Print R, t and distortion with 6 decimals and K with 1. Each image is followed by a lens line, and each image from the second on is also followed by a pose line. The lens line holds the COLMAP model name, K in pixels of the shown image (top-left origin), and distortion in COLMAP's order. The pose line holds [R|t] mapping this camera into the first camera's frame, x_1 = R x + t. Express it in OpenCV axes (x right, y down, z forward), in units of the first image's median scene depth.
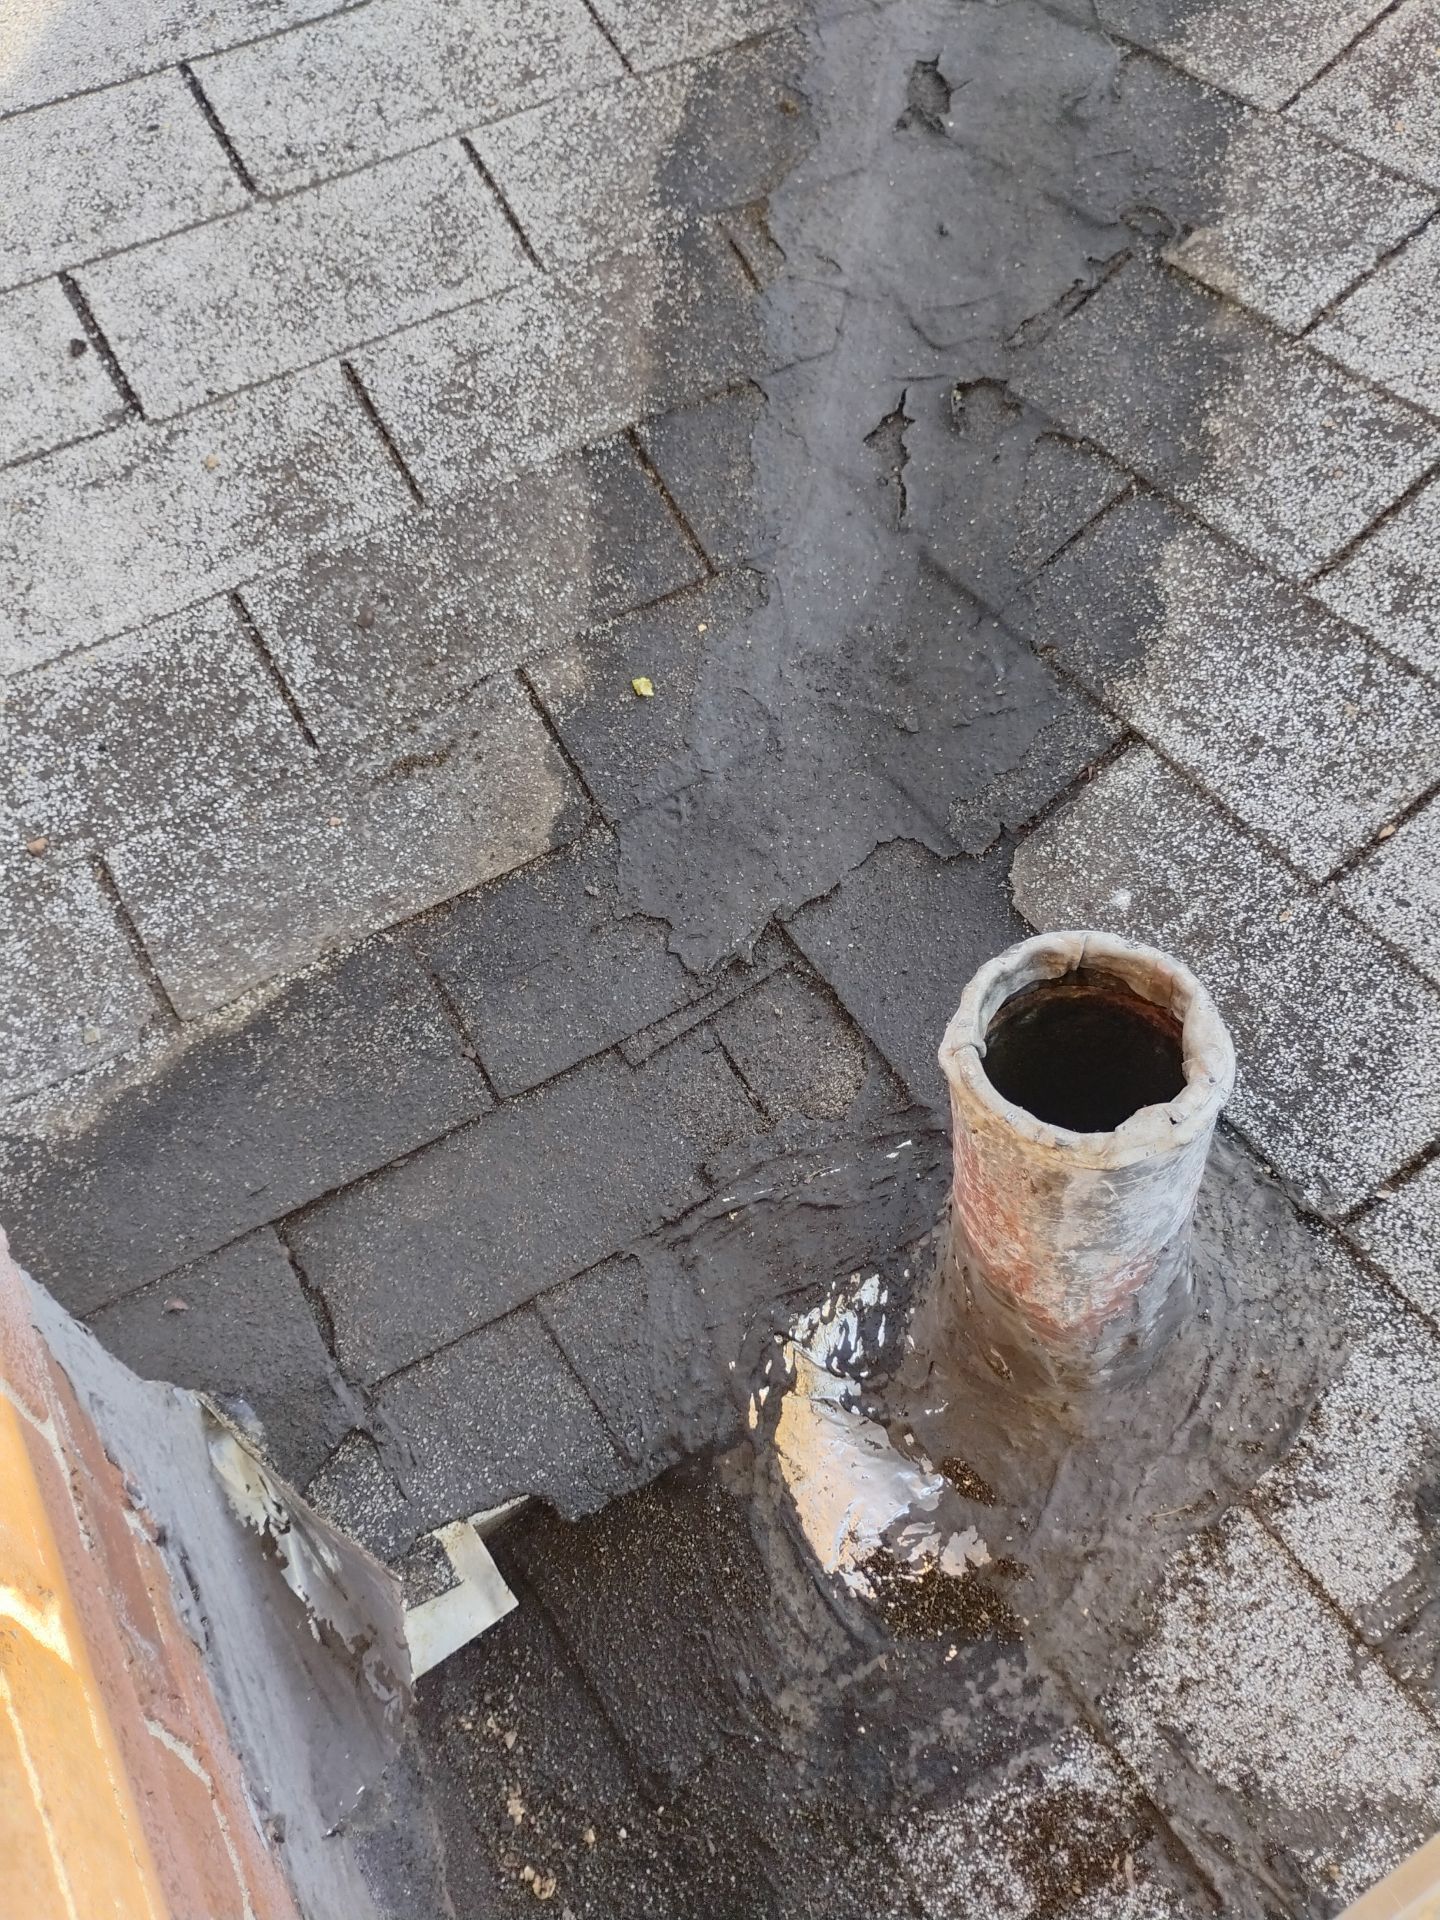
lens RADIAL K [[1583.1, 0, 716.4], [0, 1583.1, 965.9], [0, 0, 1]] dist [0.053585, -0.079111]
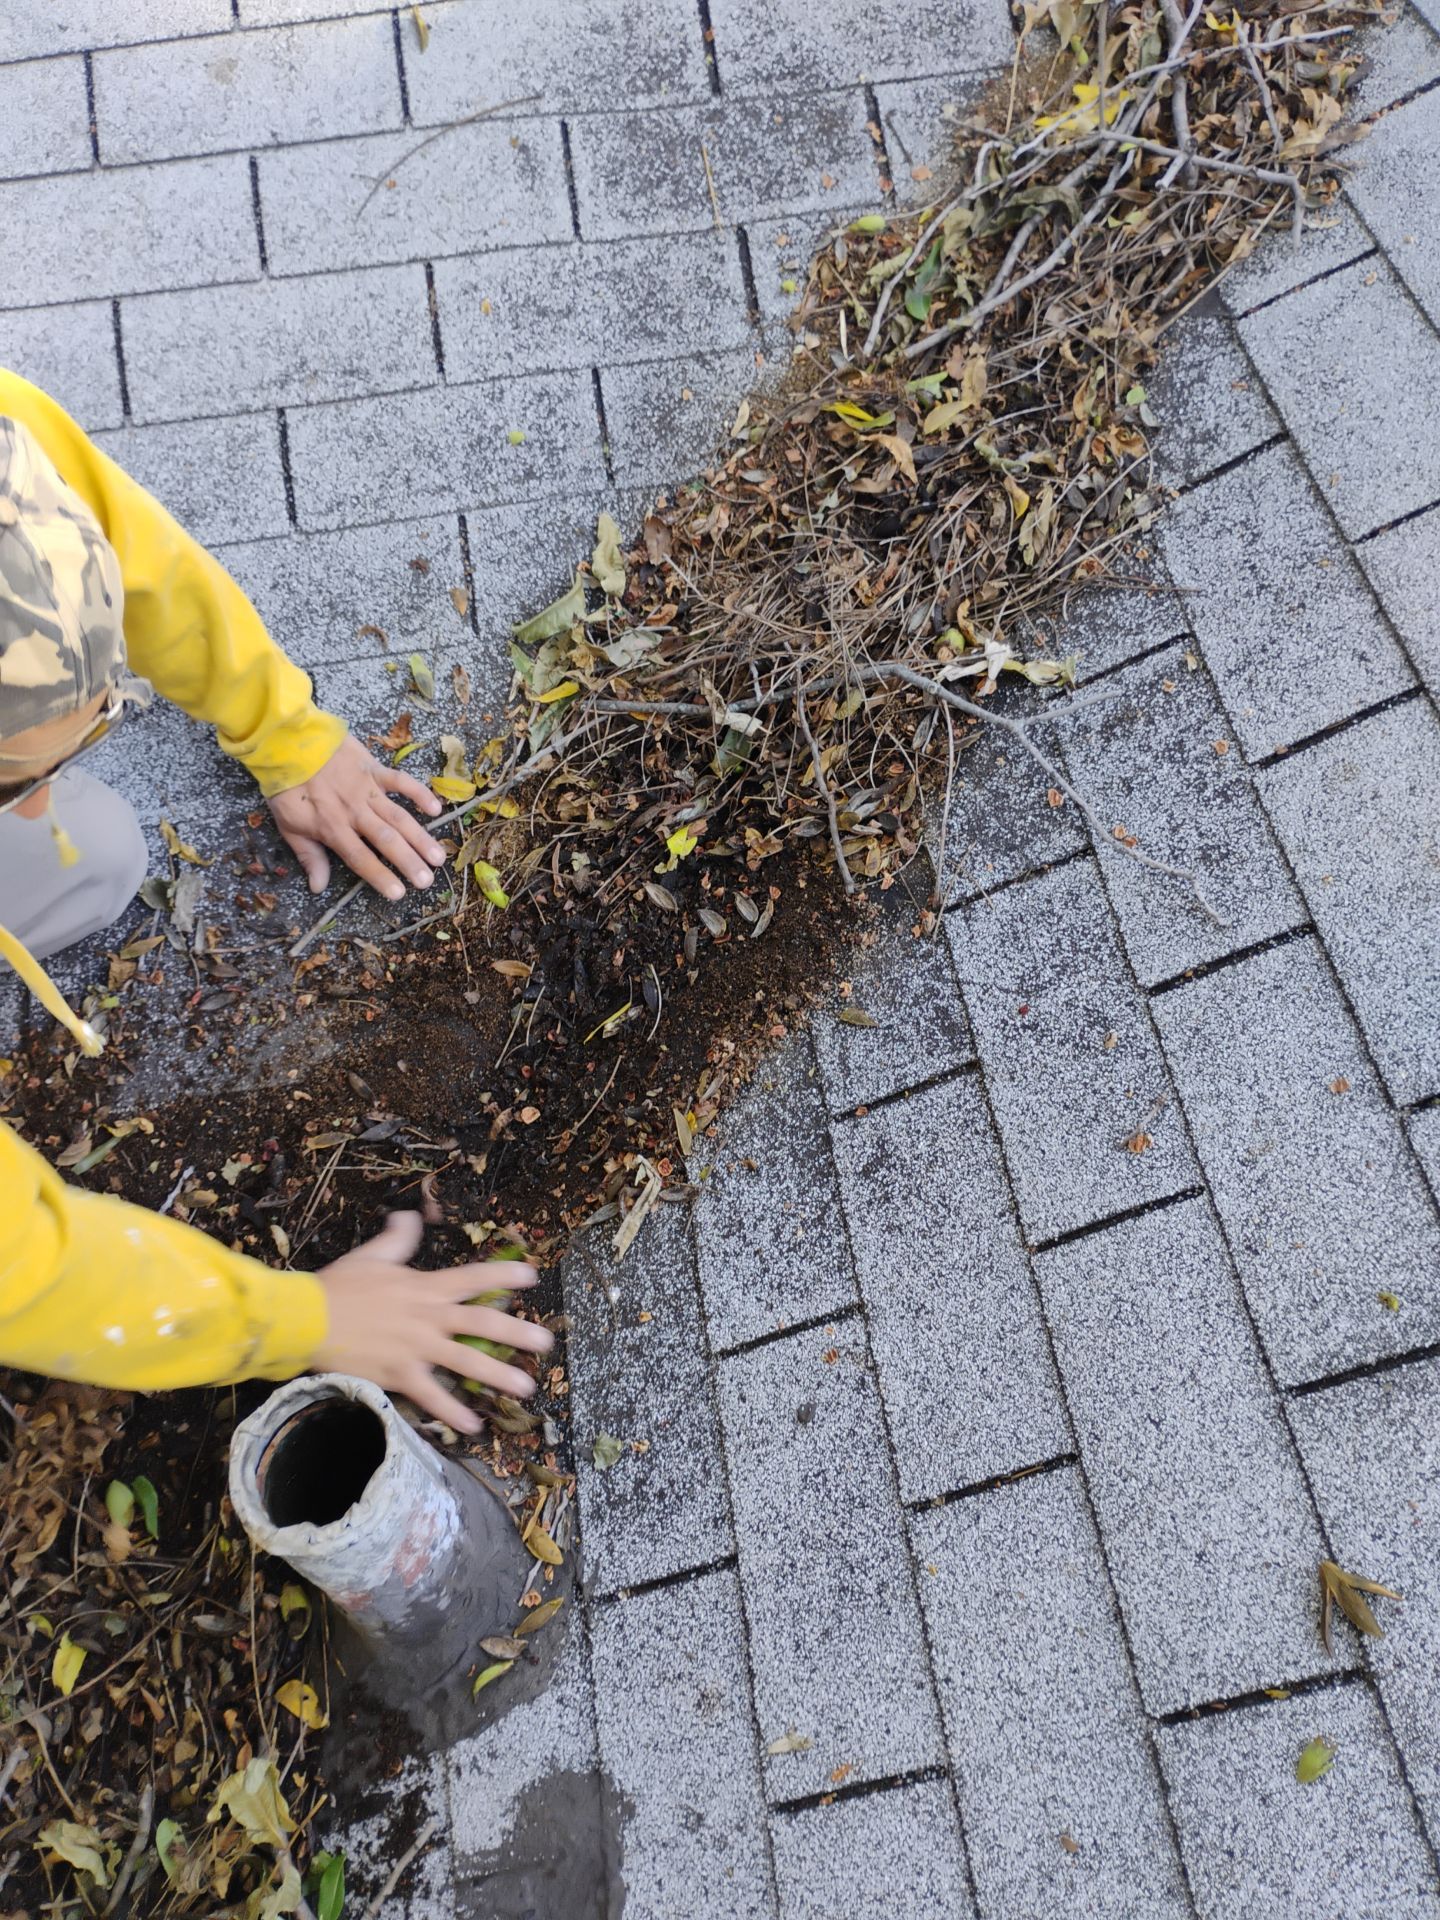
lens RADIAL K [[1583.1, 0, 711.2], [0, 1583.1, 978.3], [0, 0, 1]] dist [0.053585, -0.079111]
pose [[0.914281, 0.335061, -0.227650, 0.449873], [-0.312099, 0.940916, 0.131424, -0.407403], [0.258235, -0.049109, 0.964833, -0.204325]]
